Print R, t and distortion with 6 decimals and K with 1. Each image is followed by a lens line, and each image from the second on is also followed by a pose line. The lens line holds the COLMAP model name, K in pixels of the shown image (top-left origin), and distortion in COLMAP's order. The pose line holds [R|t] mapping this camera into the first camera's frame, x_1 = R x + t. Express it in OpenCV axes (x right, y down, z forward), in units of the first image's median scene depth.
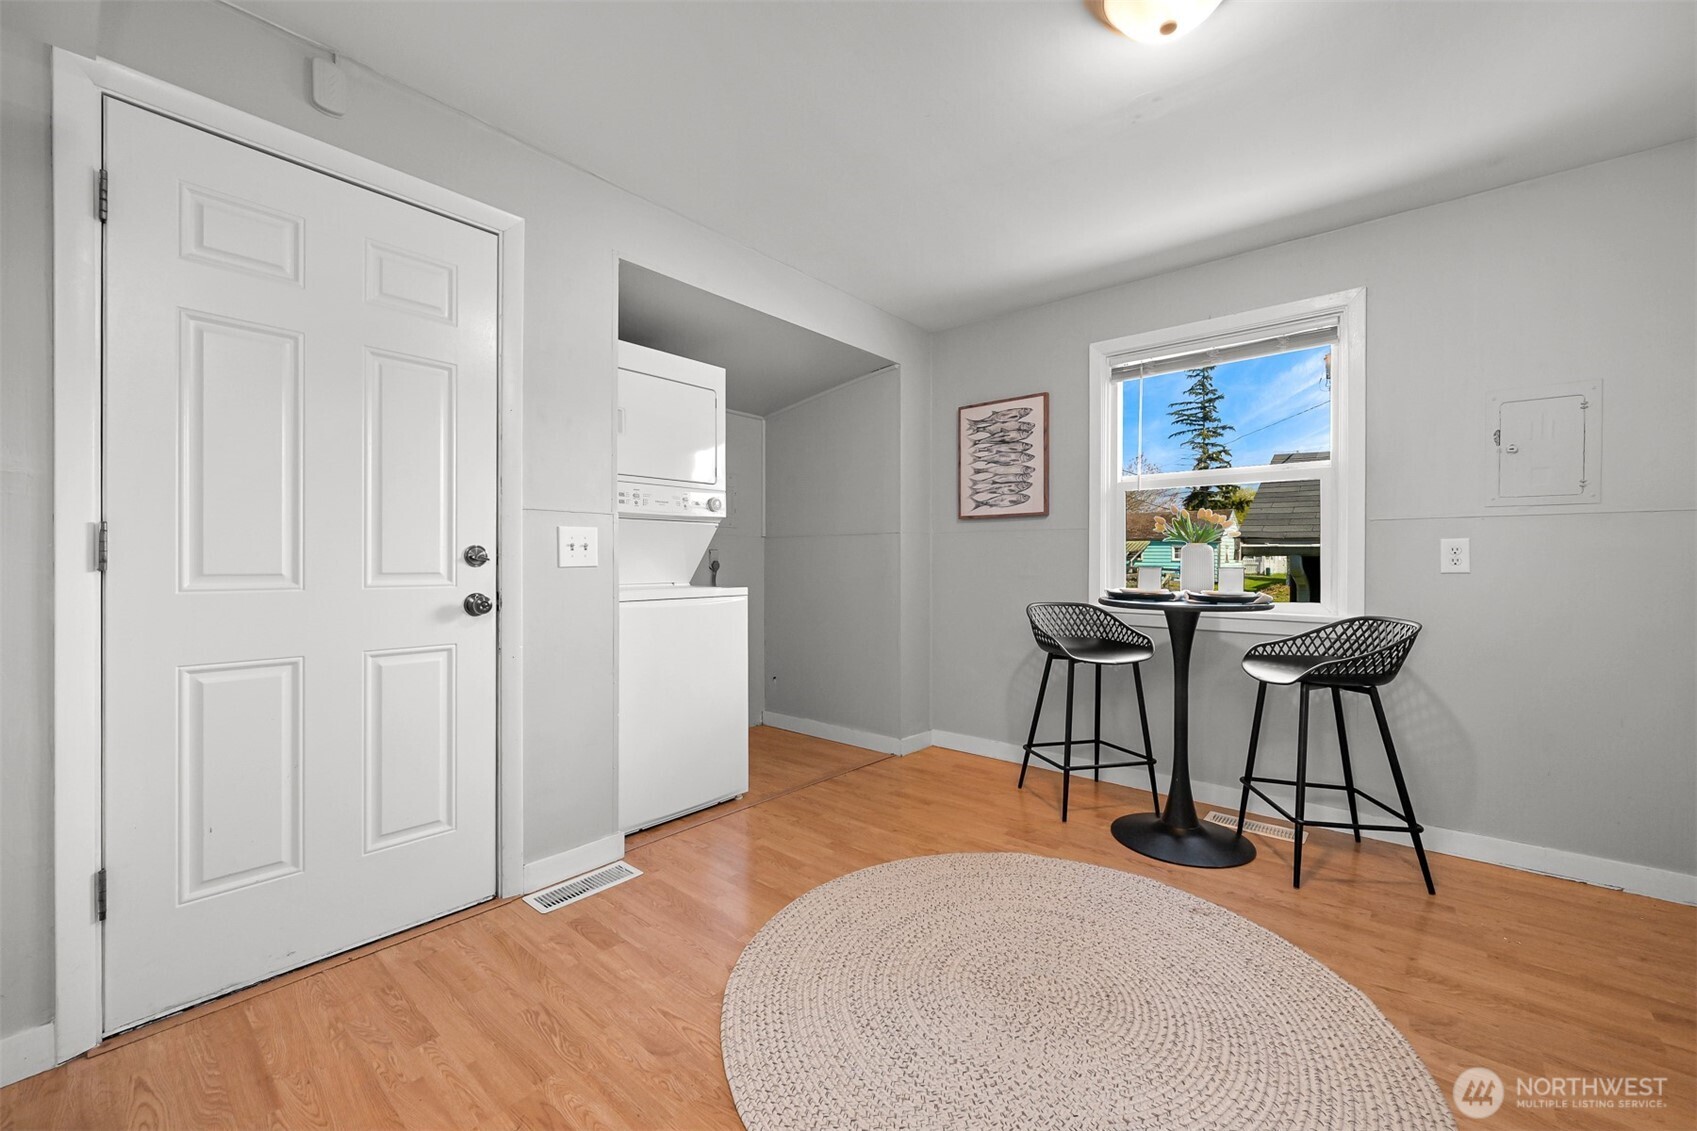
lens RADIAL K [[677.2, 0, 852.5], [0, 677.2, 567.6], [0, 0, 1]] dist [-0.003425, 0.001070]
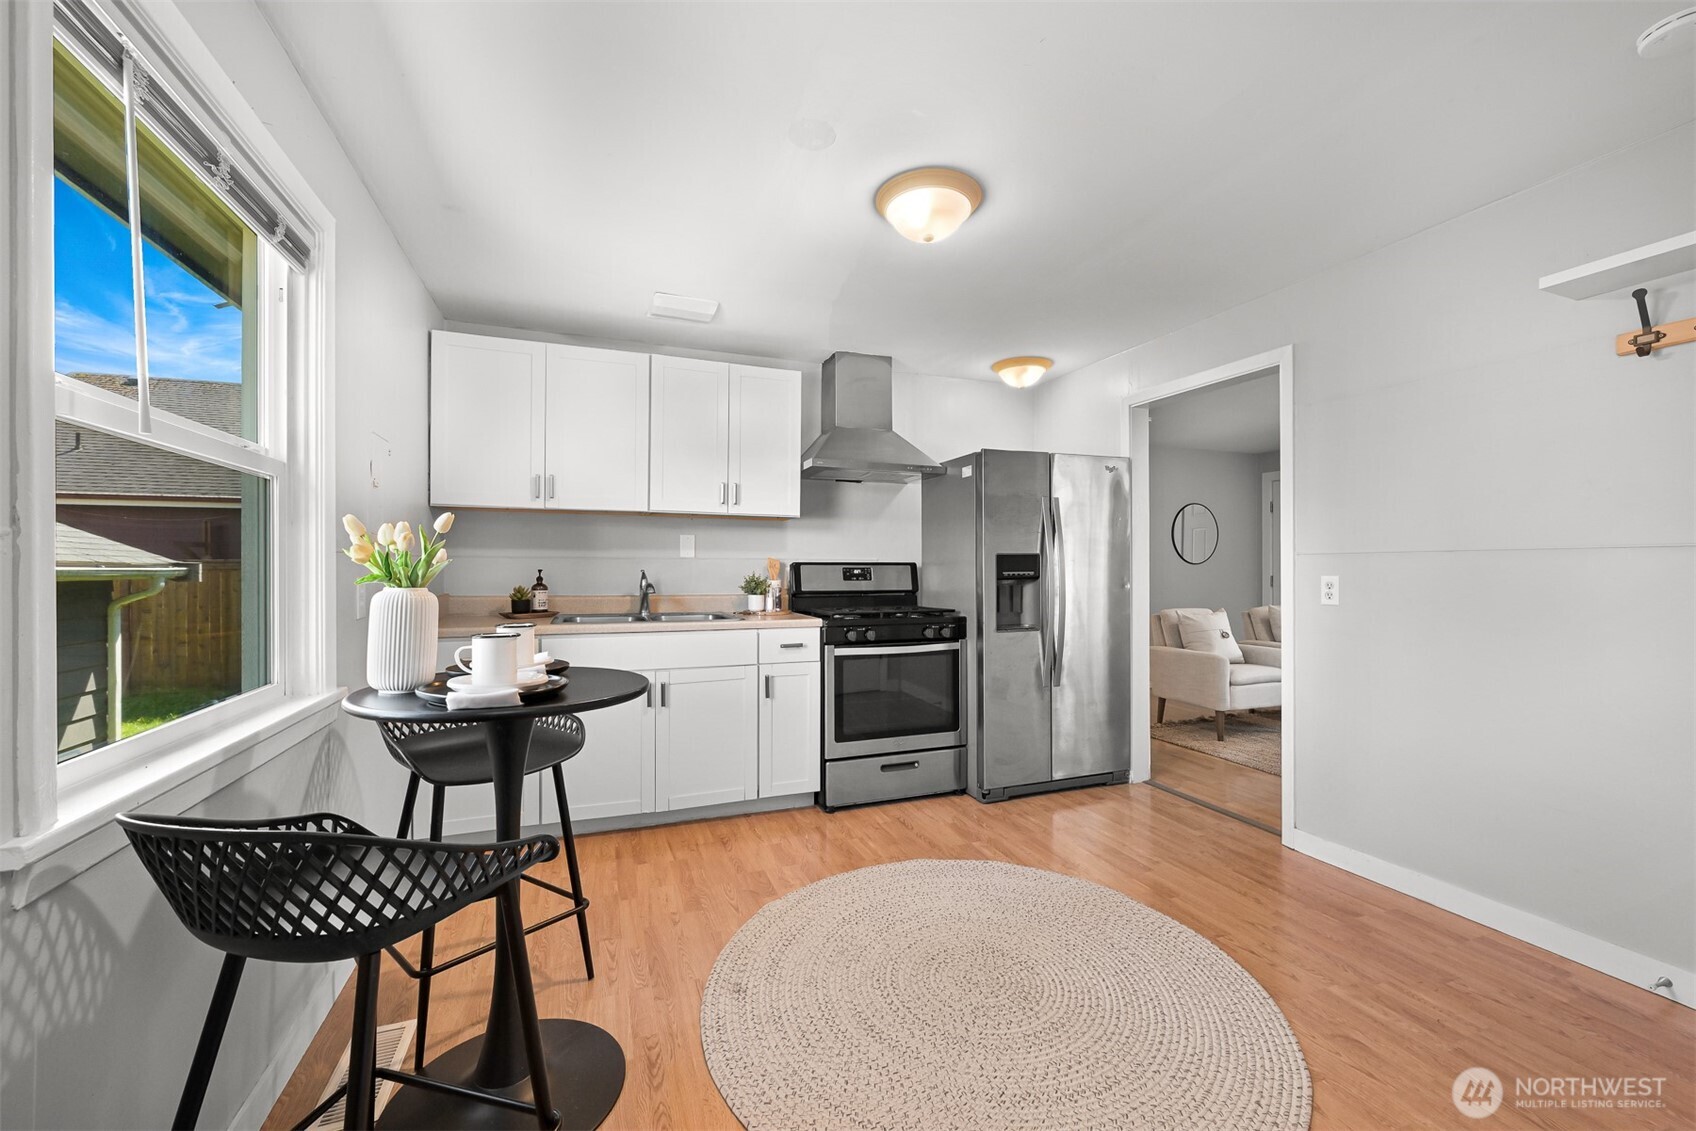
lens RADIAL K [[676.8, 0, 843.0], [0, 676.8, 565.8], [0, 0, 1]] dist [-0.003425, 0.001070]
pose [[-0.868907, -0.000799, 0.494975, -0.053458], [0.004414, 0.999946, 0.009362, -0.058312], [-0.494956, 0.010319, -0.868857, 1.305935]]
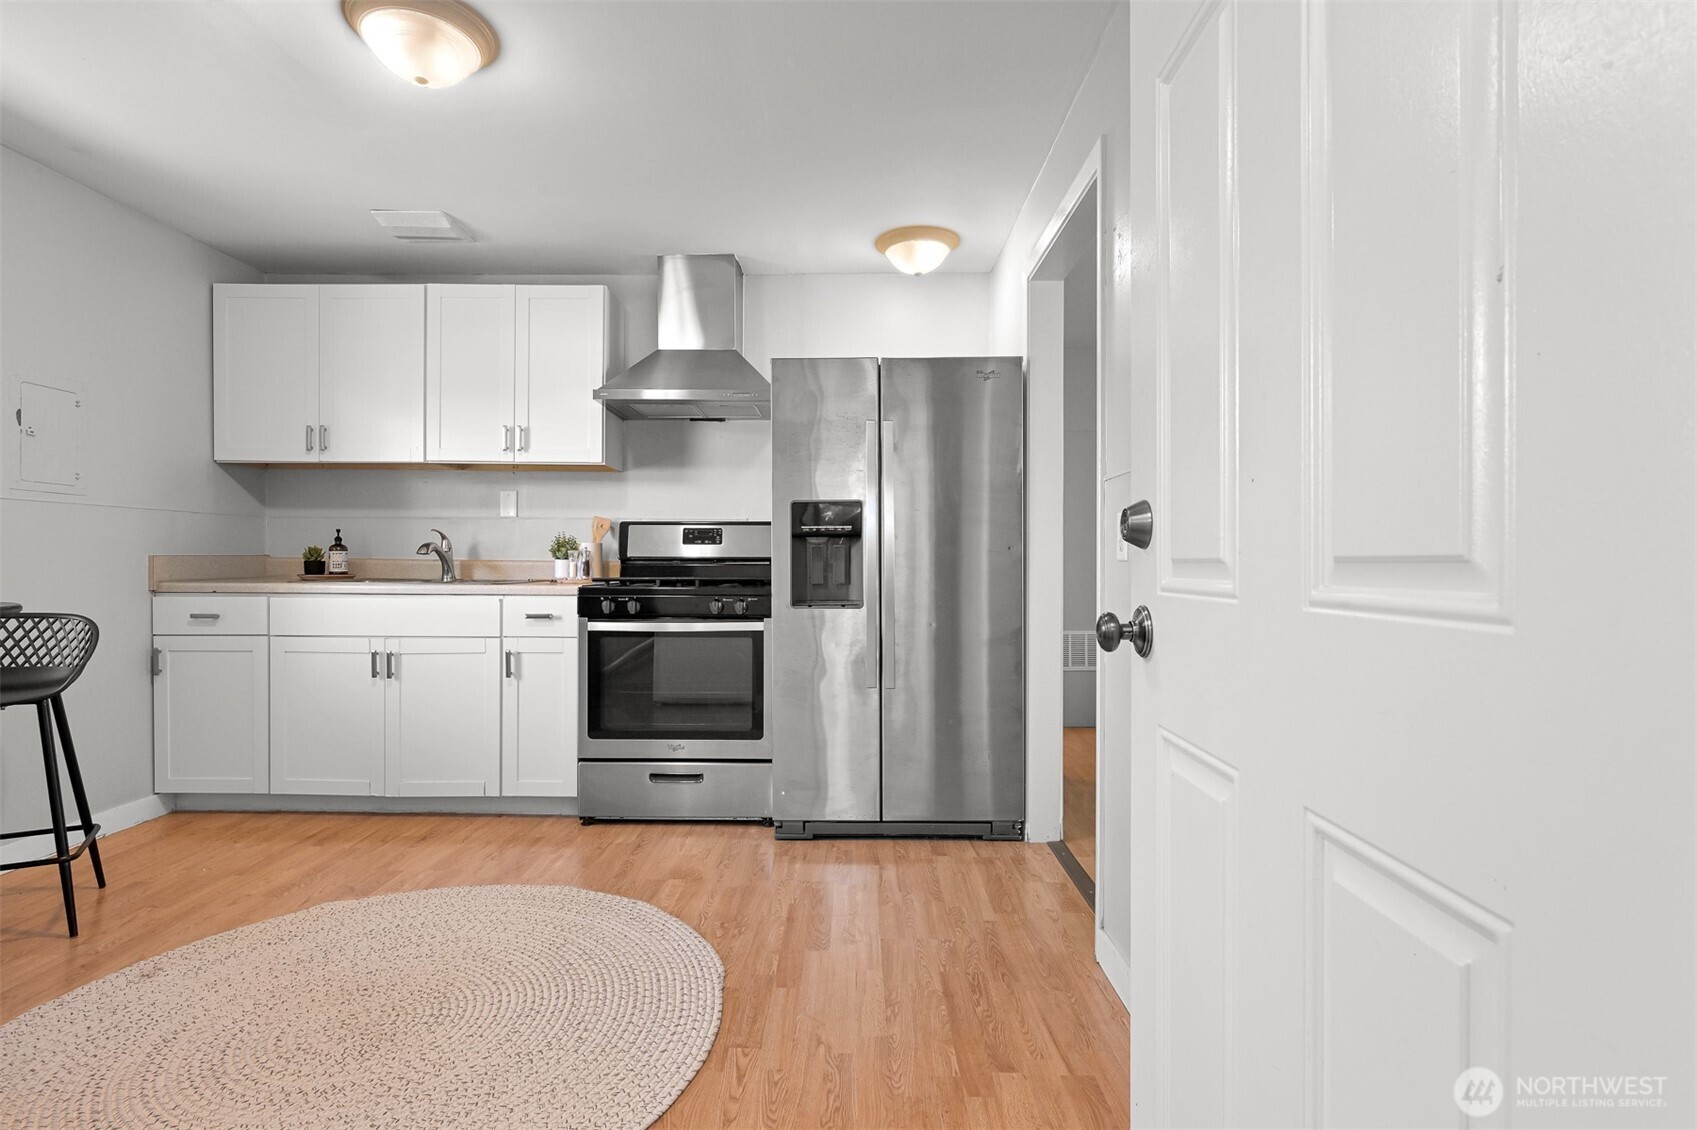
lens RADIAL K [[820.4, 0, 842.0], [0, 820.4, 568.7], [0, 0, 1]] dist [-0.011501, 0.004383]
pose [[-0.635890, -0.010184, 0.771713, -0.583122], [0.003916, 0.999857, 0.016422, 0.005634], [-0.771770, 0.013464, -0.635759, 0.734975]]
